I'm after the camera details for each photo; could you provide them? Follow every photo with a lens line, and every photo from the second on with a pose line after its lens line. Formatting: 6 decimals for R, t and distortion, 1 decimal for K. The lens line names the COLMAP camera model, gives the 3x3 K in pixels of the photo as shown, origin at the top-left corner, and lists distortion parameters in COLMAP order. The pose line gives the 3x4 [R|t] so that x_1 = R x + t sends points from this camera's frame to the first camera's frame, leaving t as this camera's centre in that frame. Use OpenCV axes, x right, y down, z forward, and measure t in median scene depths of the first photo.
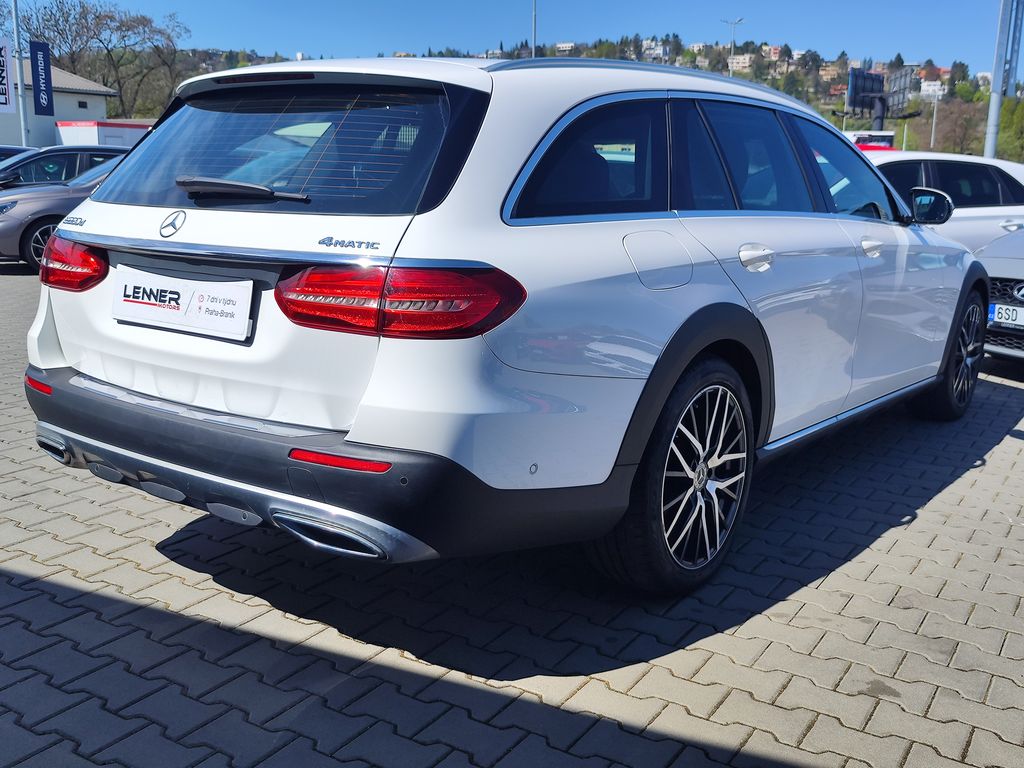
lens RADIAL K [[1013.0, 0, 512.0], [0, 1013.0, 427.1], [0, 0, 1]] dist [-0.019417, -0.012001]
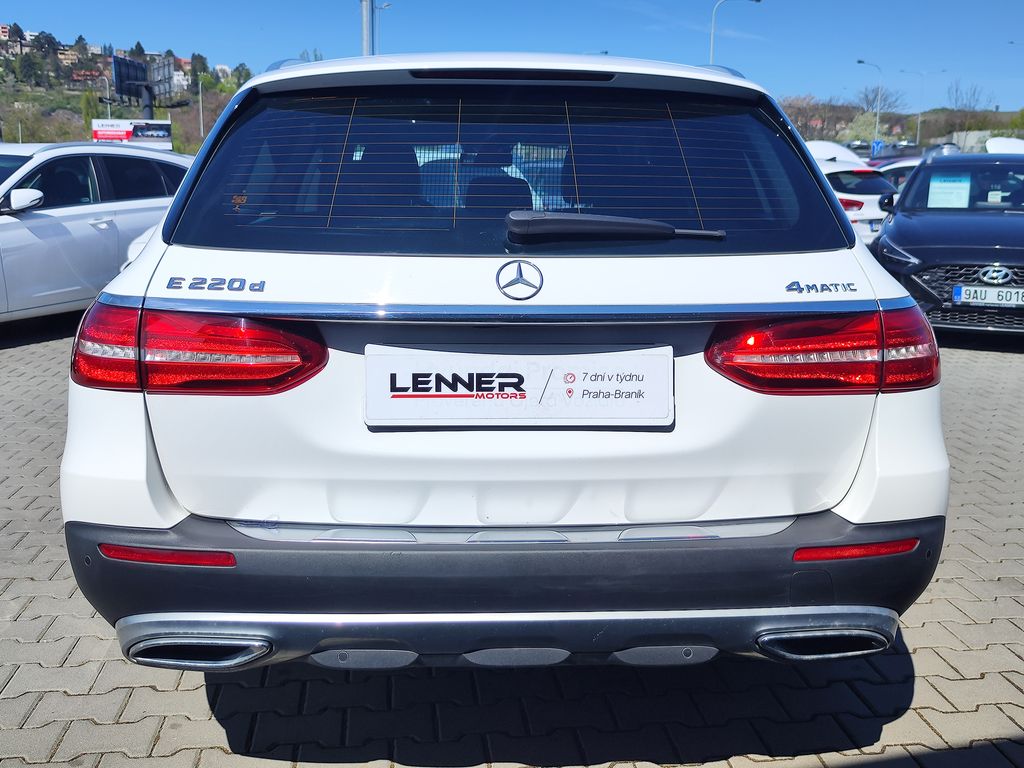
lens RADIAL K [[1013.3, 0, 506.9], [0, 1013.3, 381.2], [0, 0, 1]] dist [0.052117, -0.024923]
pose [[0.800945, -0.140868, 0.581931, -0.742523], [0.161514, 0.986731, 0.016556, -0.139452], [-0.576542, 0.080730, 0.813070, 0.416668]]
